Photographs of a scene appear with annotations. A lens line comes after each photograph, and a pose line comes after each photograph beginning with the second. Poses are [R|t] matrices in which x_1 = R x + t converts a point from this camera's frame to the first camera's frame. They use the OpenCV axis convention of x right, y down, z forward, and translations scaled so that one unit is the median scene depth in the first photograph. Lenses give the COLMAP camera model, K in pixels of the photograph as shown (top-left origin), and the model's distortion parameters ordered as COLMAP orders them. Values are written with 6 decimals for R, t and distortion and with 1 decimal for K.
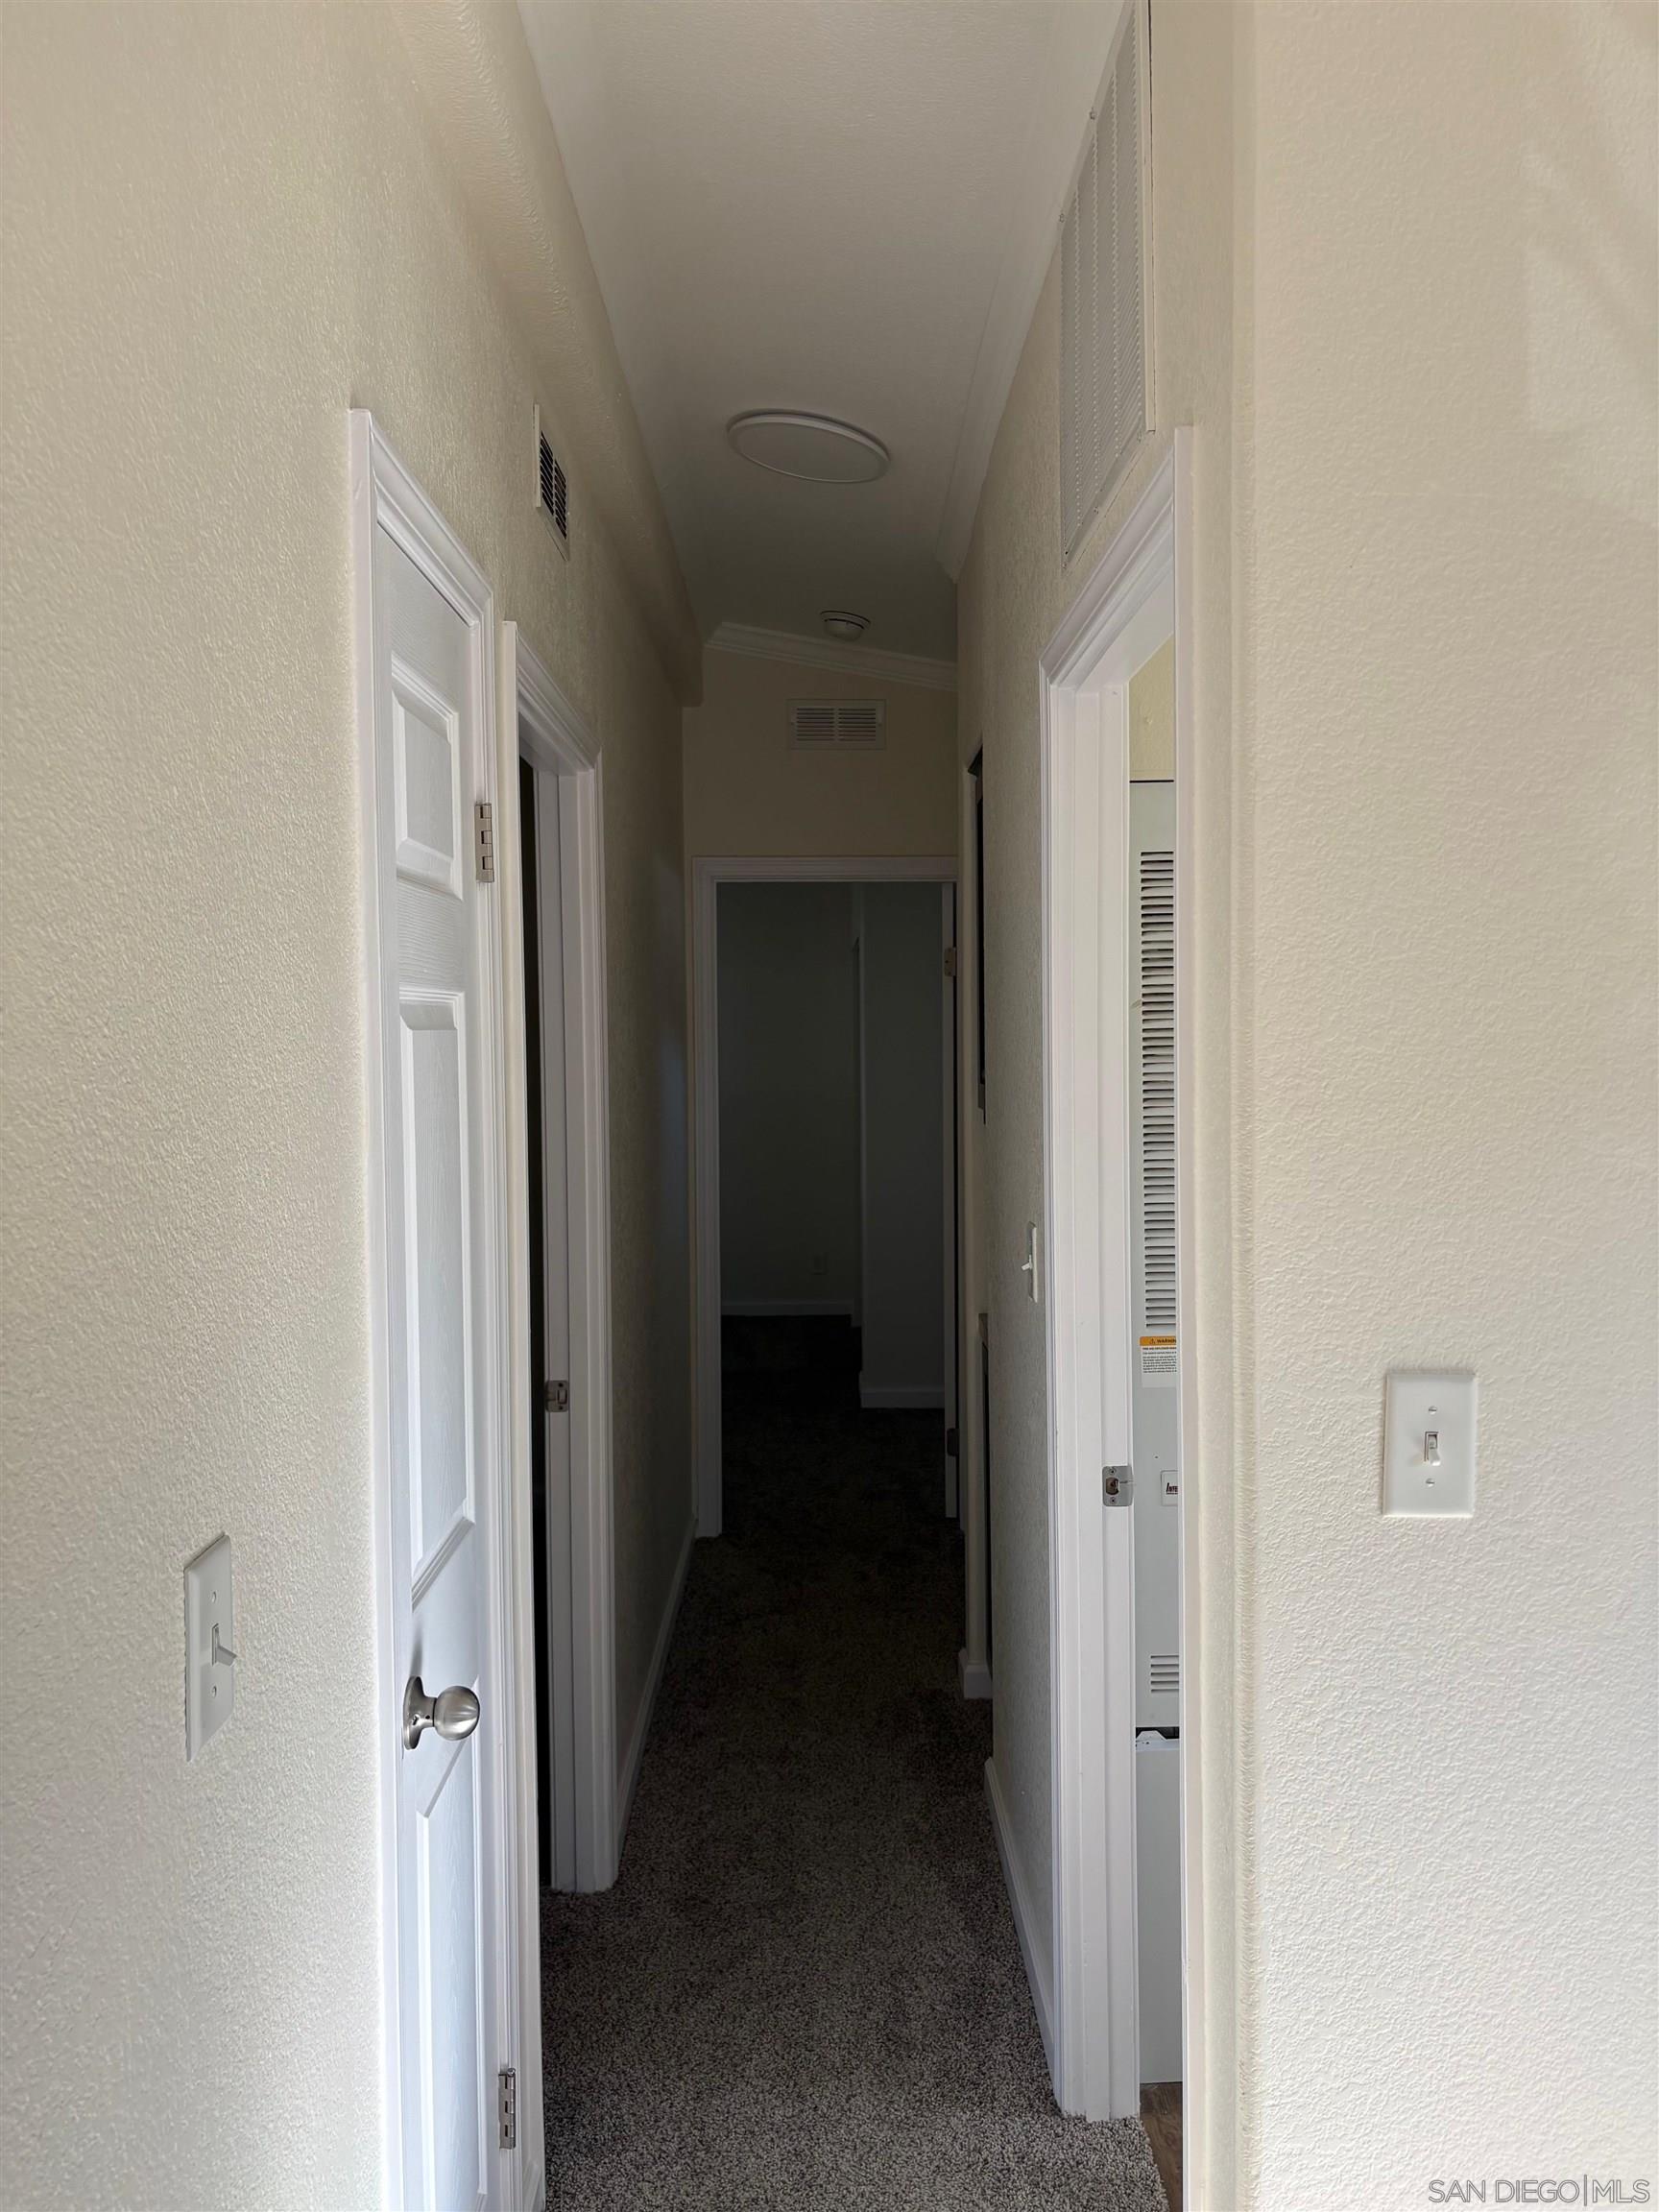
lens RADIAL K [[1683.2, 0, 829.5], [0, 1683.2, 1106.0], [0, 0, 1]] dist [0.002143, 0.001412]
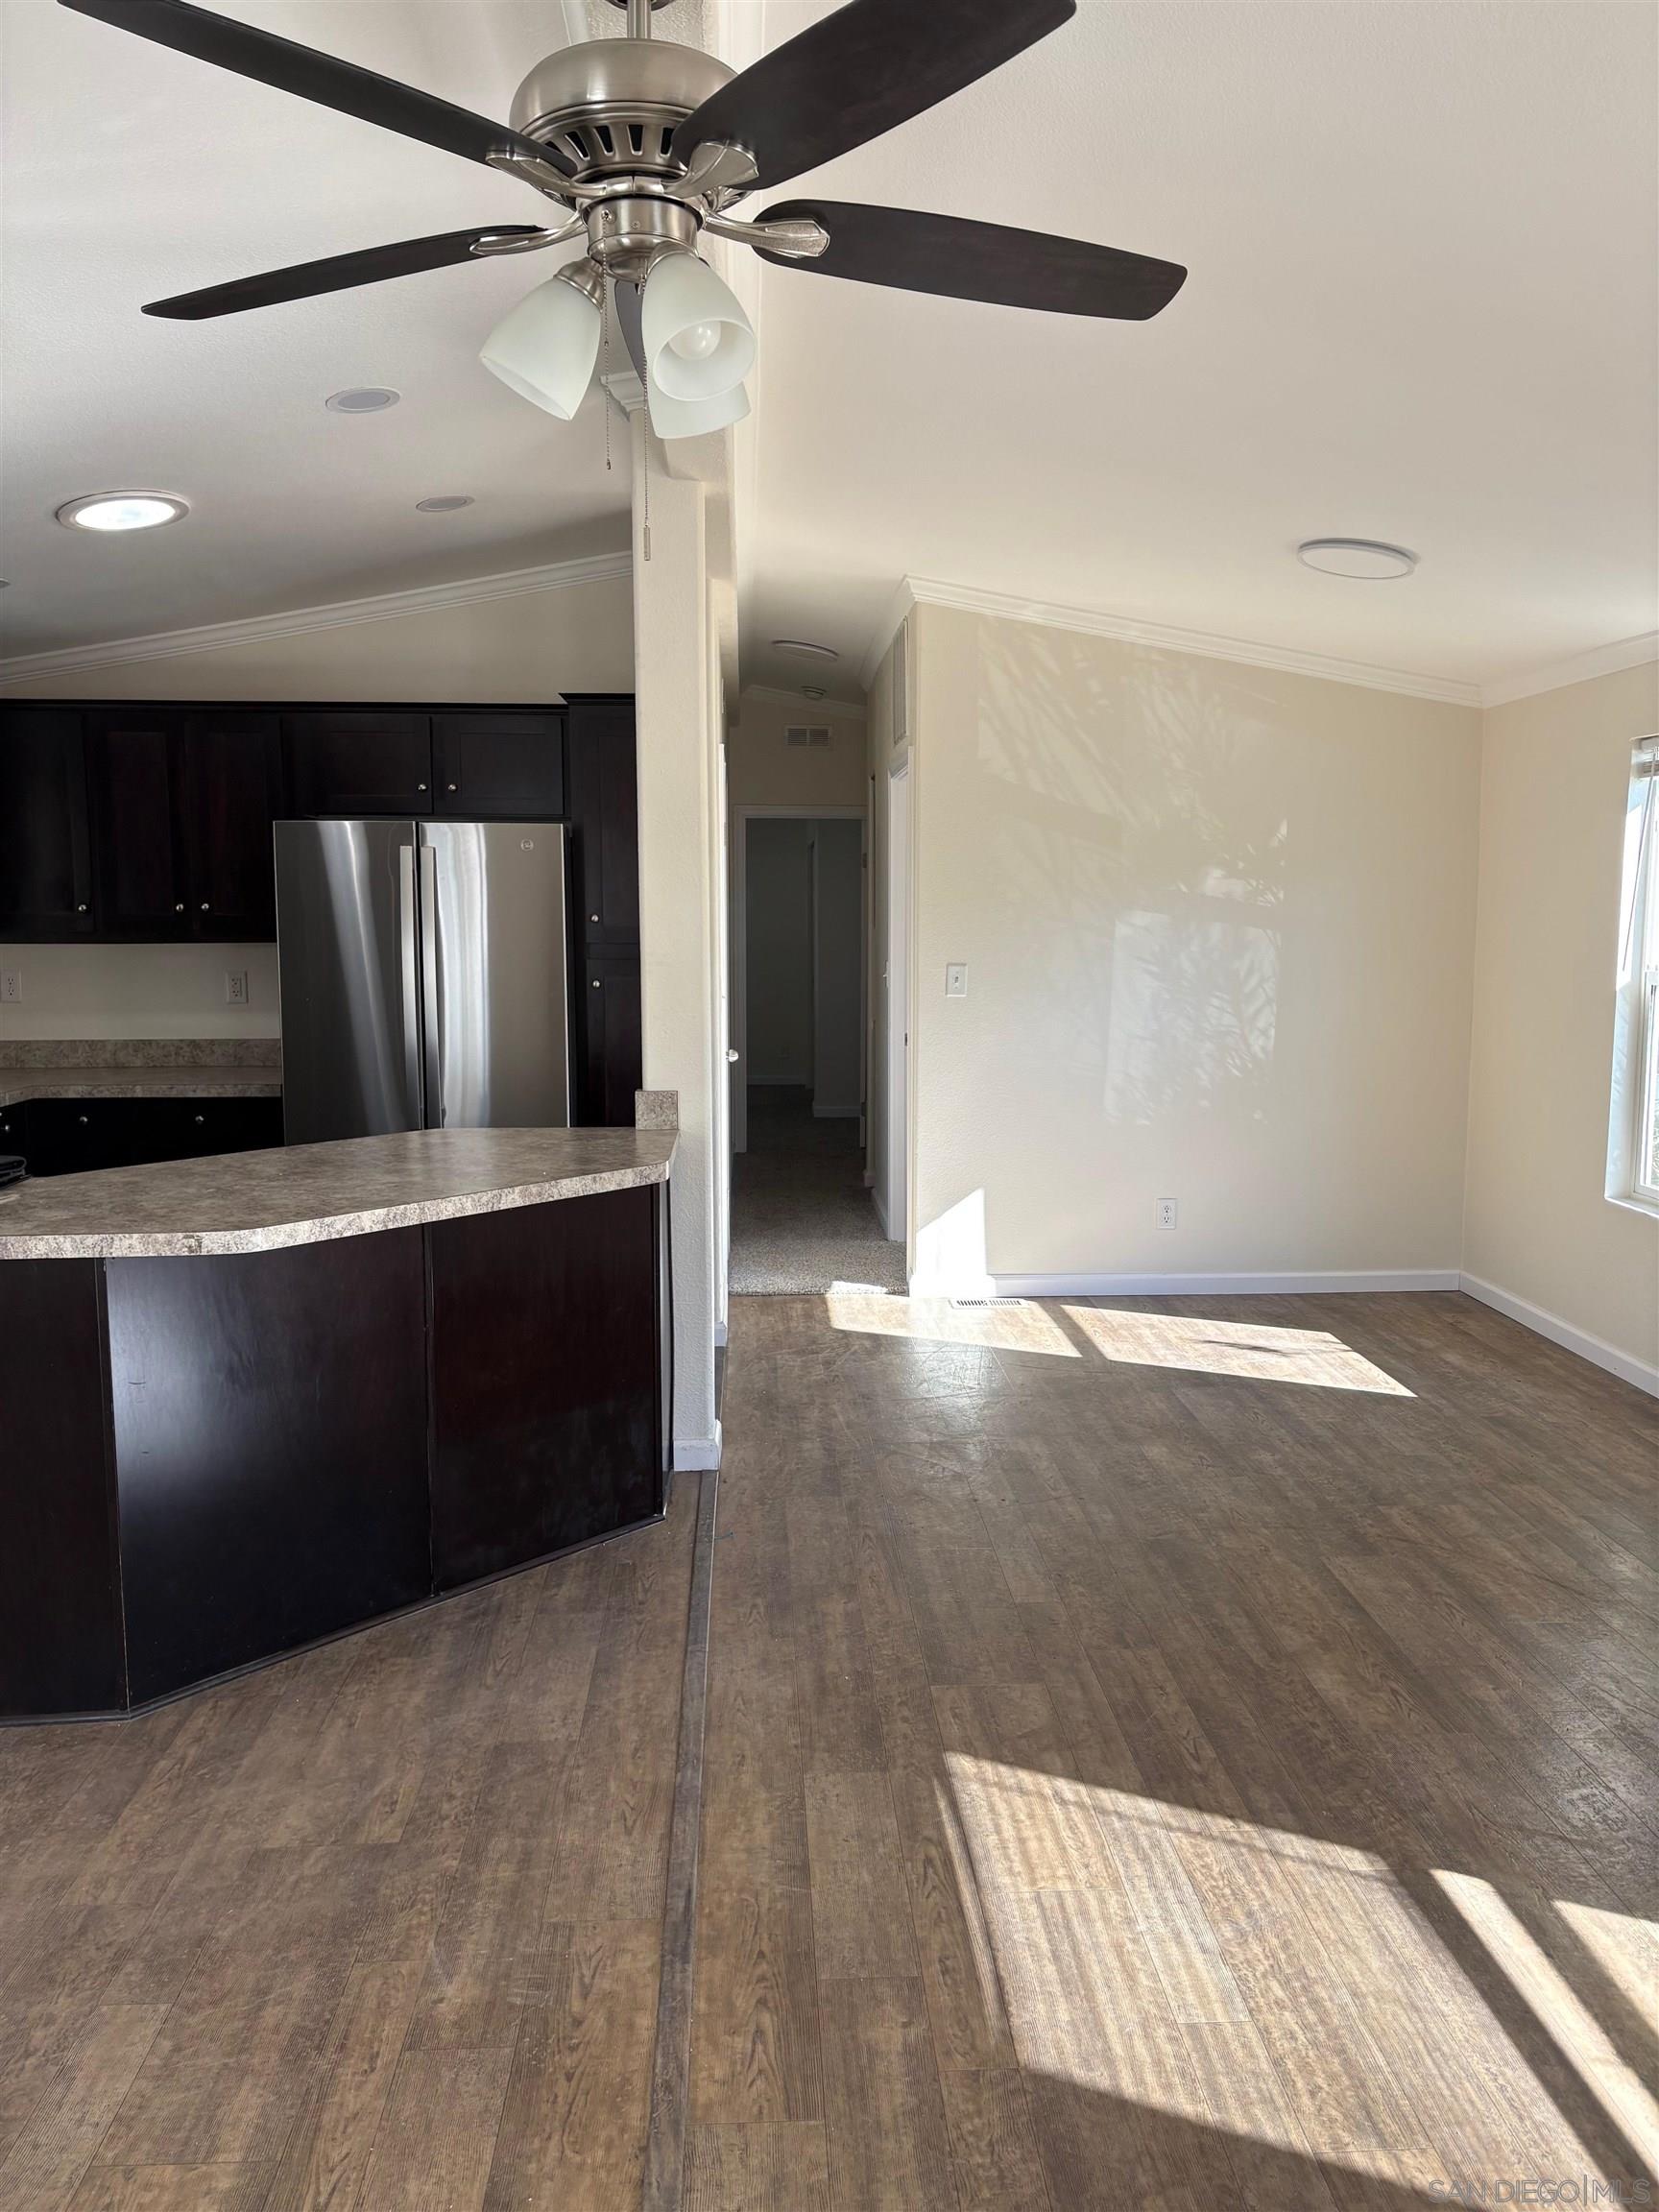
lens RADIAL K [[1683.2, 0, 829.5], [0, 1683.2, 1106.0], [0, 0, 1]] dist [0.002143, 0.001412]
pose [[0.999159, 0.008328, 0.040158, -0.060225], [-0.011132, 0.997476, 0.070124, 0.080714], [-0.039472, -0.070512, 0.996730, -1.274782]]
